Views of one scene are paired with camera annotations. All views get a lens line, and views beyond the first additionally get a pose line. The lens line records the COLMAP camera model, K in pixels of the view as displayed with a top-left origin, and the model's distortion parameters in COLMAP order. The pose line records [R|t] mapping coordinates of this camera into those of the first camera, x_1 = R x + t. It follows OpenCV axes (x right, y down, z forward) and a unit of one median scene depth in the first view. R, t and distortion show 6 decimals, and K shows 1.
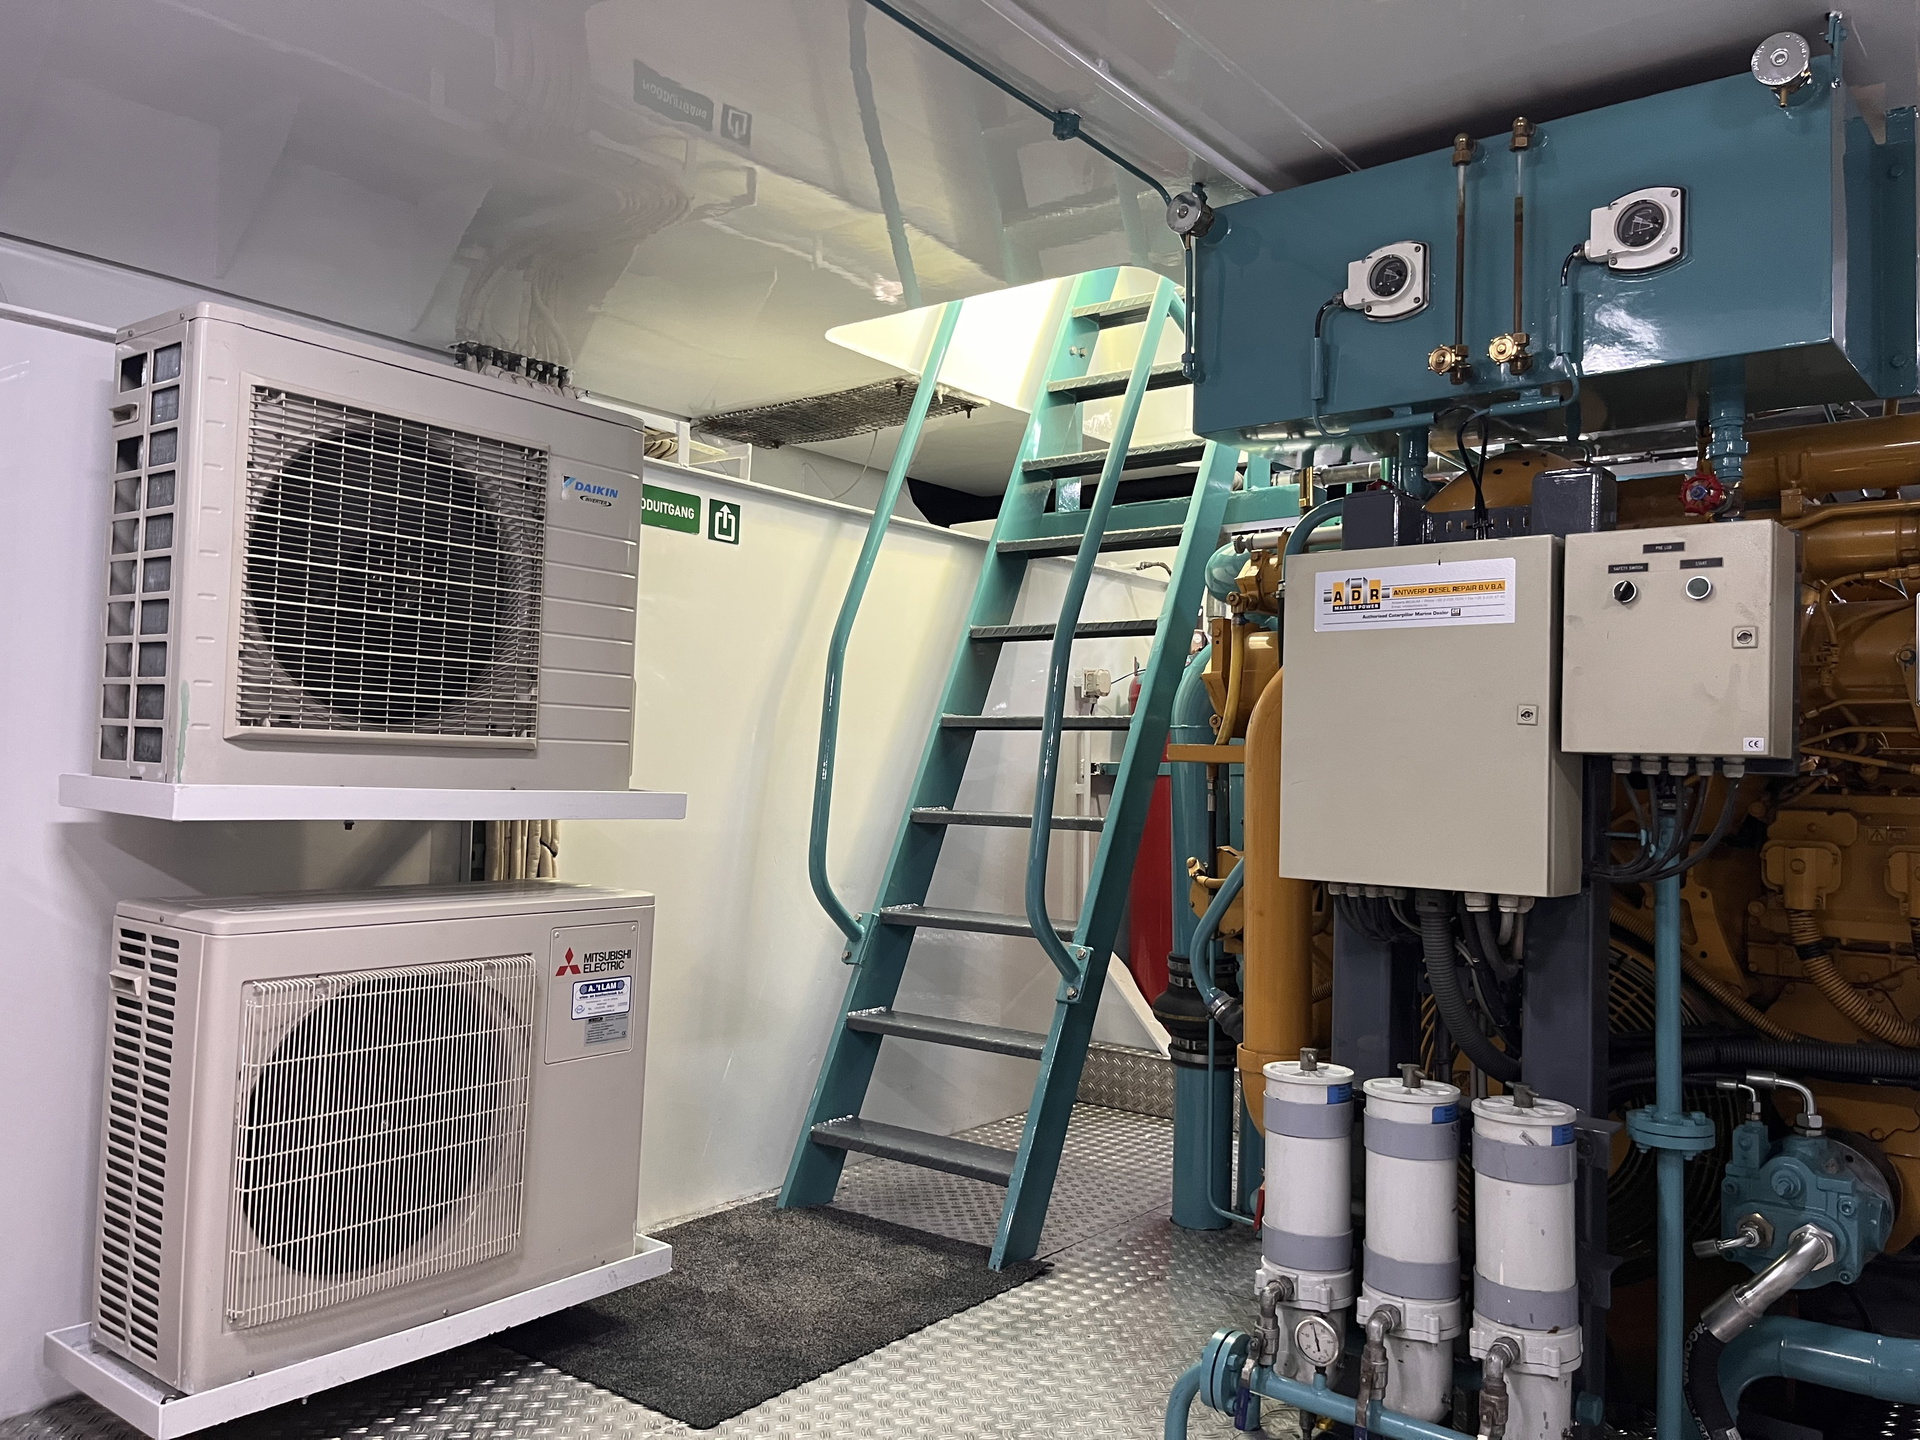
lens RADIAL K [[1450.8, 0, 955.9], [0, 1450.8, 724.6], [0, 0, 1]] dist [0.013644, 0.003978]
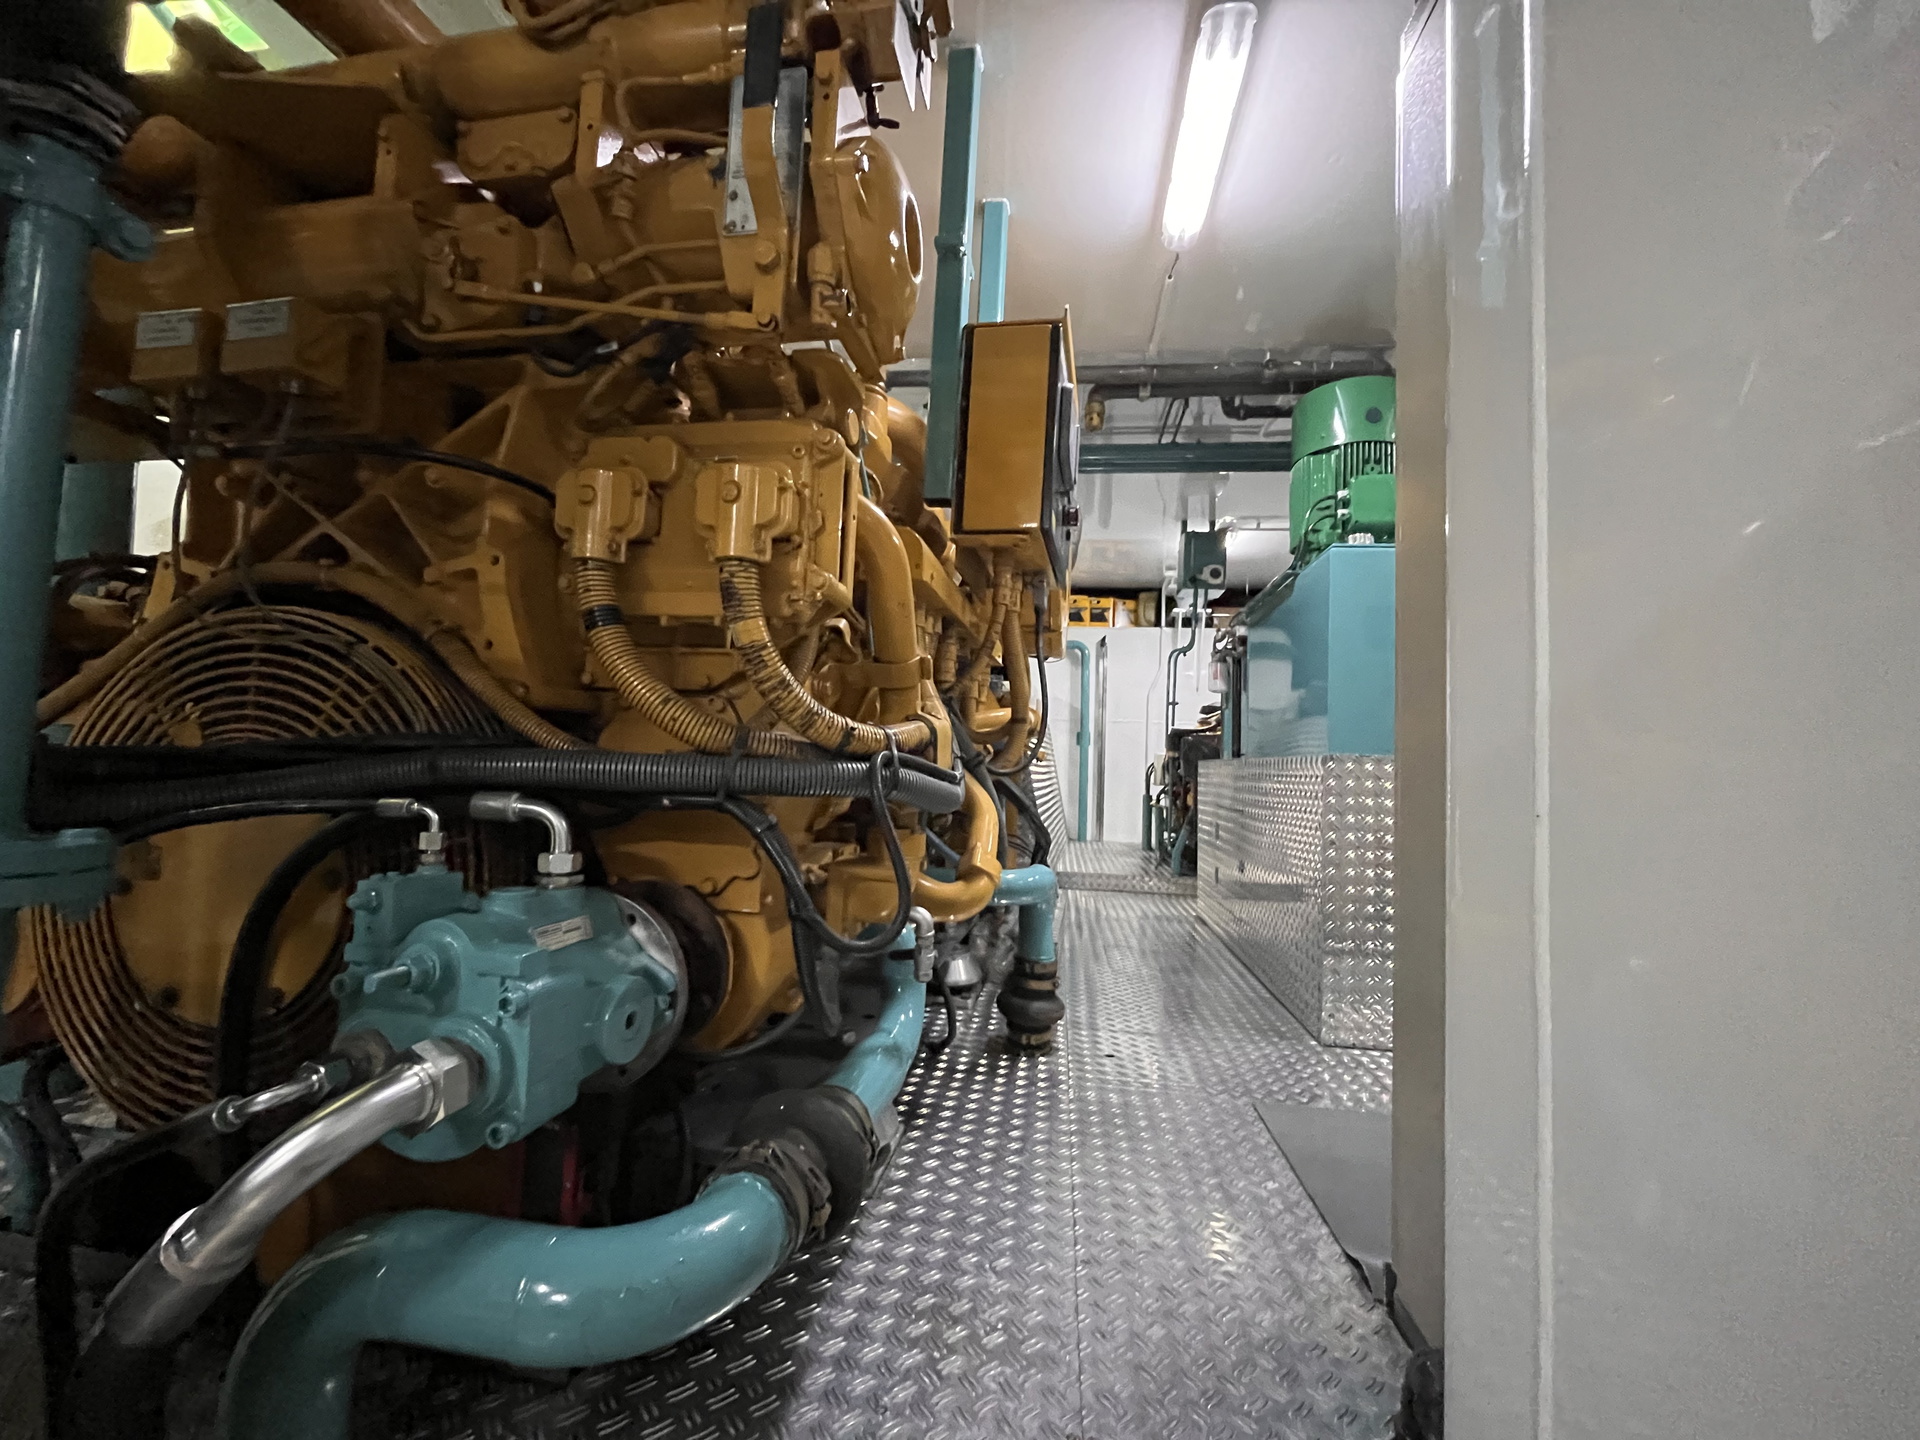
lens RADIAL K [[774.6, 0, 956.0], [0, 774.6, 723.5], [0, 0, 1]] dist [-0.000905, -0.000181]
pose [[0.866410, 0.042789, 0.497496, 0.552079], [-0.034669, 0.999072, -0.025551, 0.207185], [-0.498128, 0.004890, 0.867090, 0.602070]]
